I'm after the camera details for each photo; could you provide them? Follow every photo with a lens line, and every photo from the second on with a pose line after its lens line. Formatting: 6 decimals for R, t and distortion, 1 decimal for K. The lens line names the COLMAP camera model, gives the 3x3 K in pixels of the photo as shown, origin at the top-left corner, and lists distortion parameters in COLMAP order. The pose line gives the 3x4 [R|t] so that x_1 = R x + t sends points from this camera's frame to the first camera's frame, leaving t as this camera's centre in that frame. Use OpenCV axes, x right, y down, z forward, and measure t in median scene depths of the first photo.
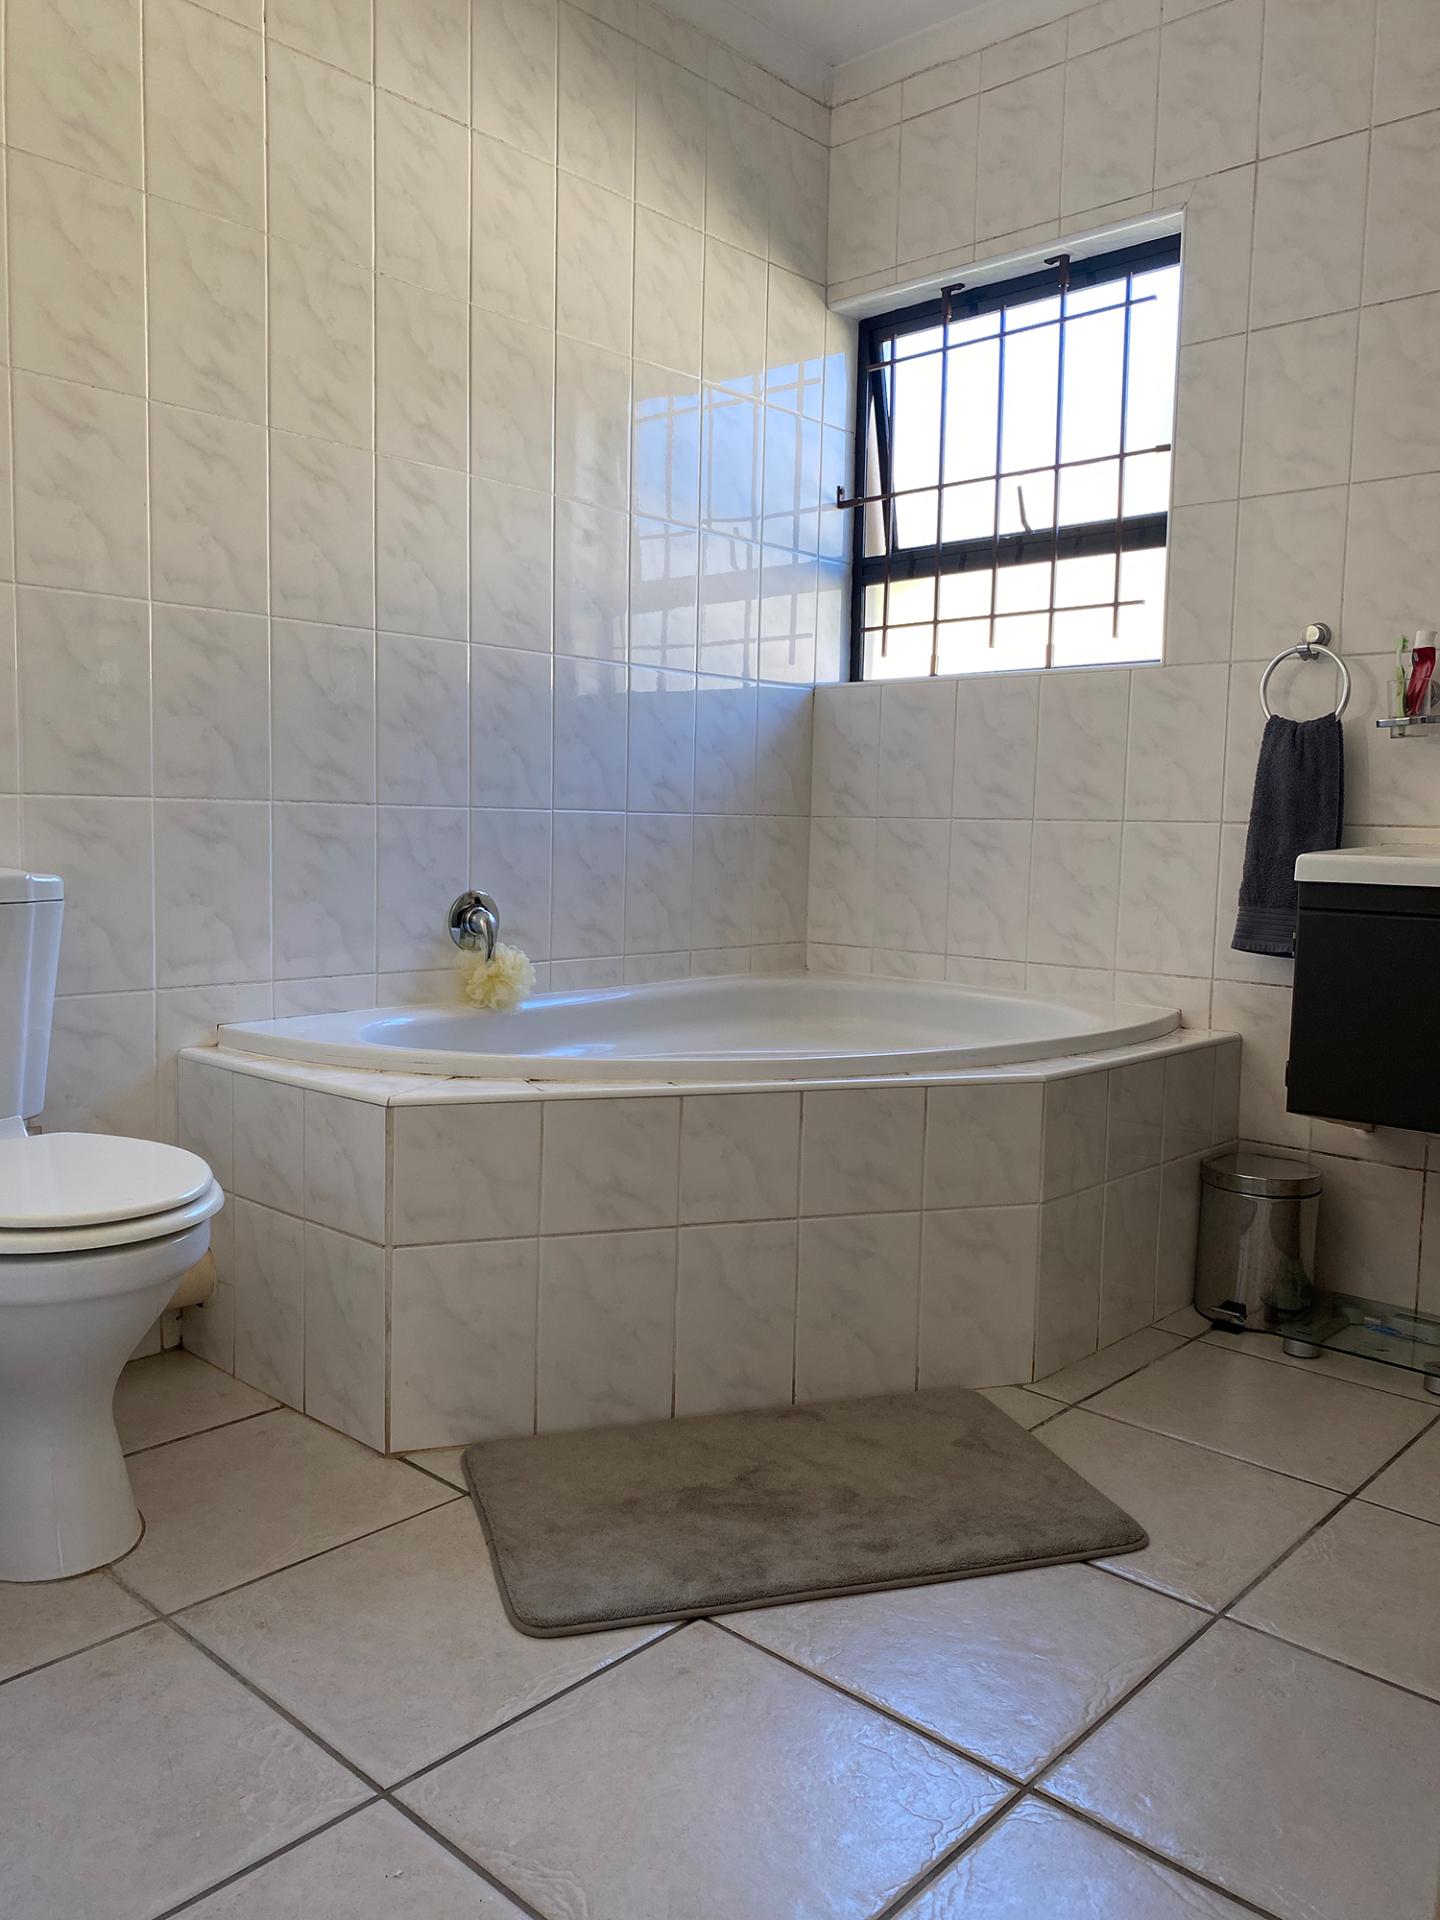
lens RADIAL K [[1466.9, 0, 720.0], [0, 1466.9, 960.0], [0, 0, 1]] dist [0.002014, -0.006112]
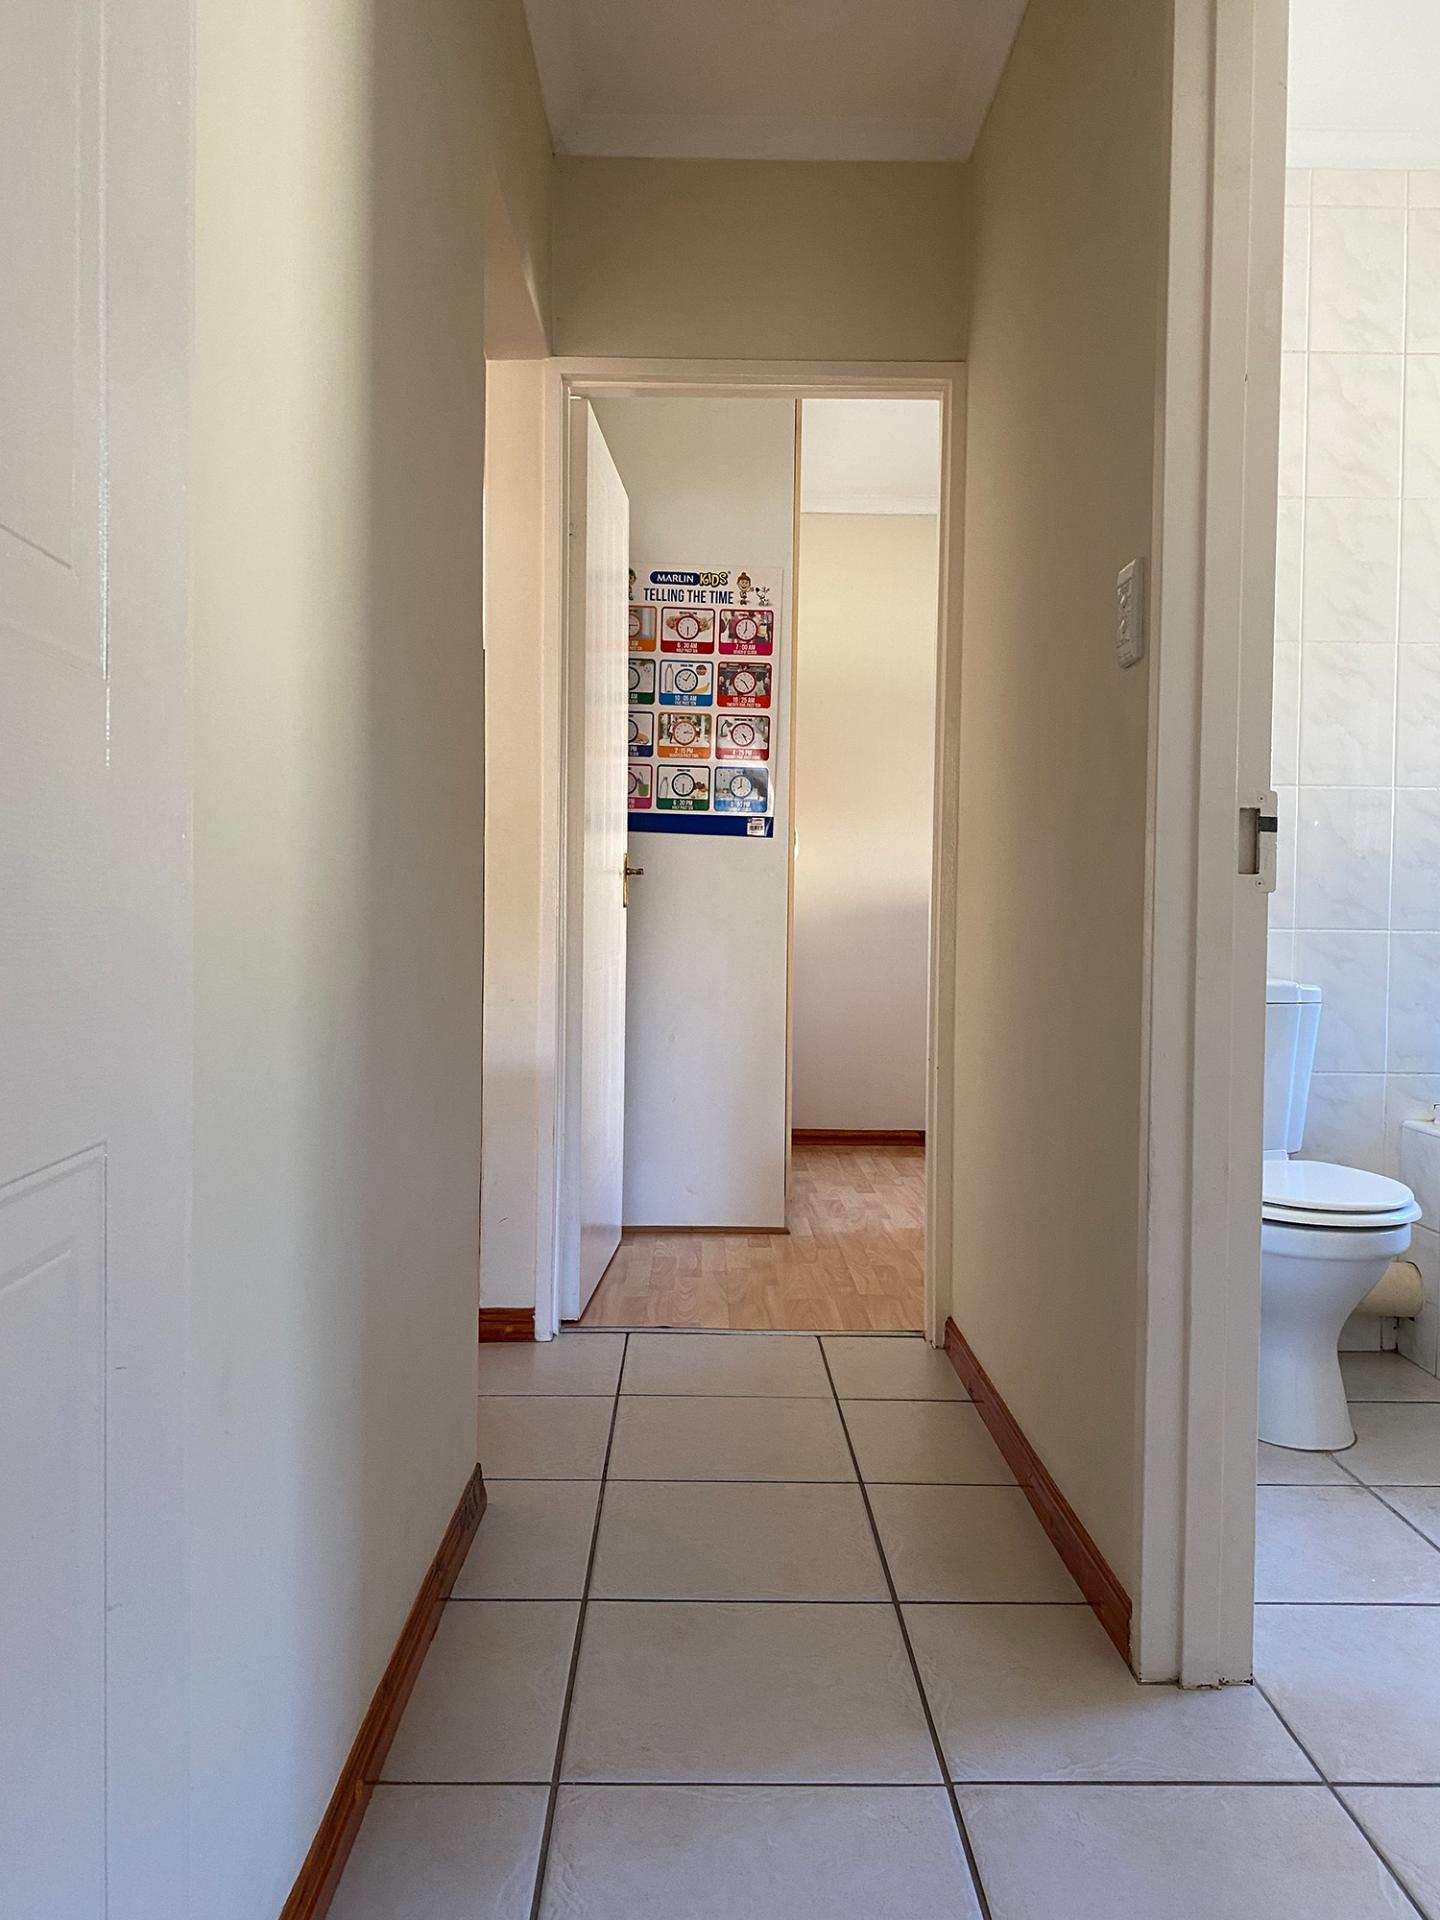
lens RADIAL K [[1466.9, 0, 720.0], [0, 1466.9, 960.0], [0, 0, 1]] dist [0.002014, -0.006112]
pose [[0.685045, 0.006709, -0.728470, 0.173569], [-0.063485, 0.996703, -0.050522, 0.023295], [0.725729, 0.080856, 0.683212, -0.365867]]
